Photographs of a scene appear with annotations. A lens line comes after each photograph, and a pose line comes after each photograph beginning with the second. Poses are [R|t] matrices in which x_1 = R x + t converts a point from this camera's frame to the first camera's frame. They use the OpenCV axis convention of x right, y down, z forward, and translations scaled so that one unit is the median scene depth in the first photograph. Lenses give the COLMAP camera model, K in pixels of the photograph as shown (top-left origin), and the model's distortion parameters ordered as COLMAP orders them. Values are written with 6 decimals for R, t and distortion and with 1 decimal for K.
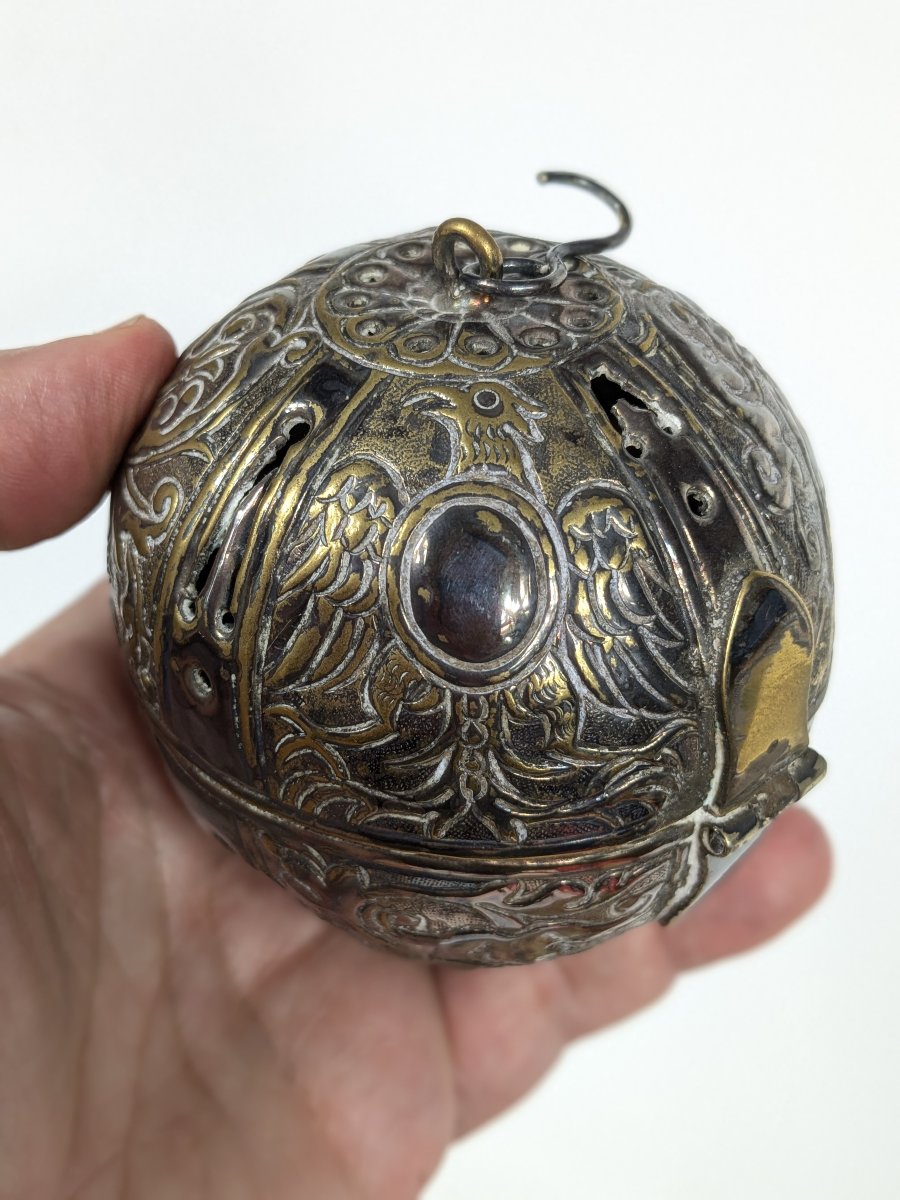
lens RADIAL K [[1445.0, 0, 448.1], [0, 1445.0, 601.2], [0, 0, 1]] dist [0.033572, 0.000000]
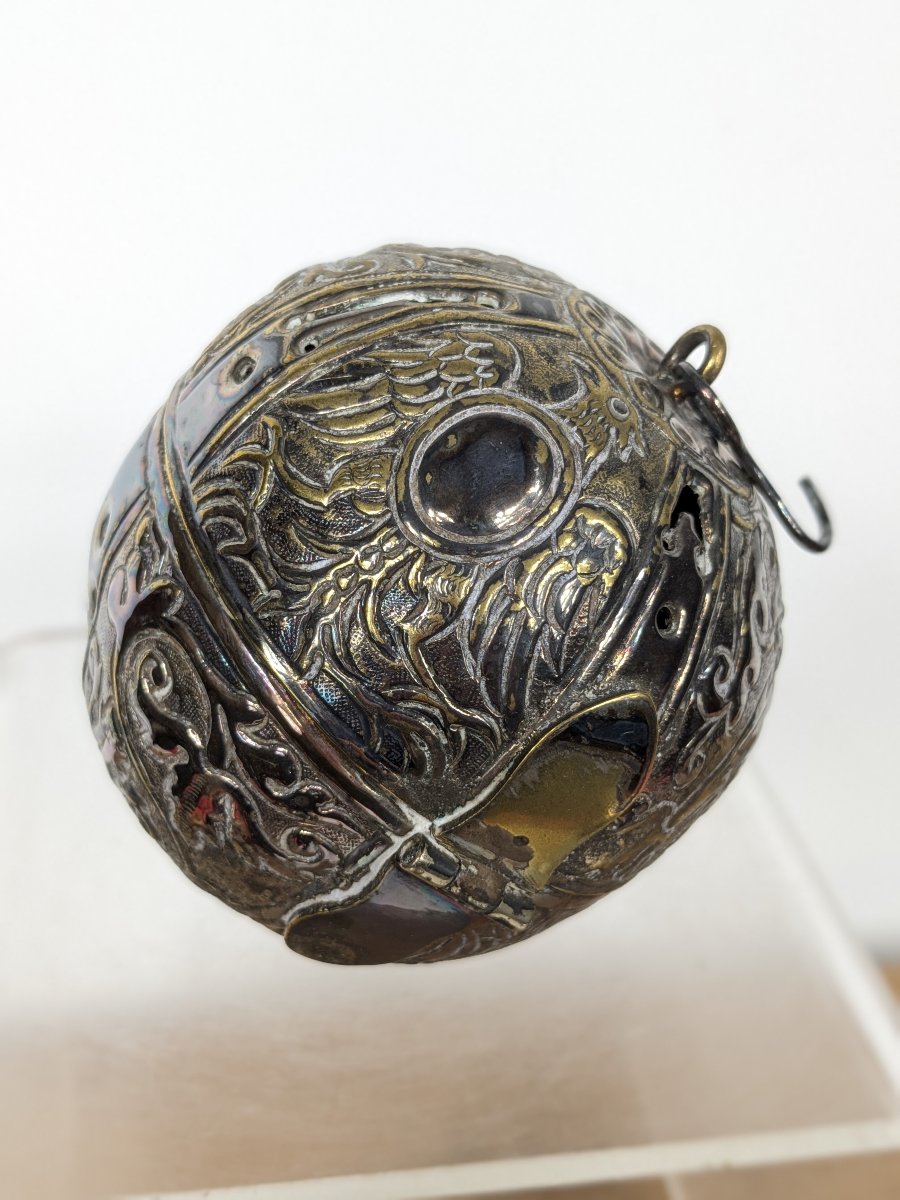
lens RADIAL K [[1445.0, 0, 451.3], [0, 1445.0, 601.4], [0, 0, 1]] dist [0.033572, 0.000000]
pose [[0.600266, 0.790407, -0.122219, 0.203455], [-0.792407, 0.567003, -0.224941, 0.296421], [-0.108497, 0.231871, 0.966677, -0.011357]]
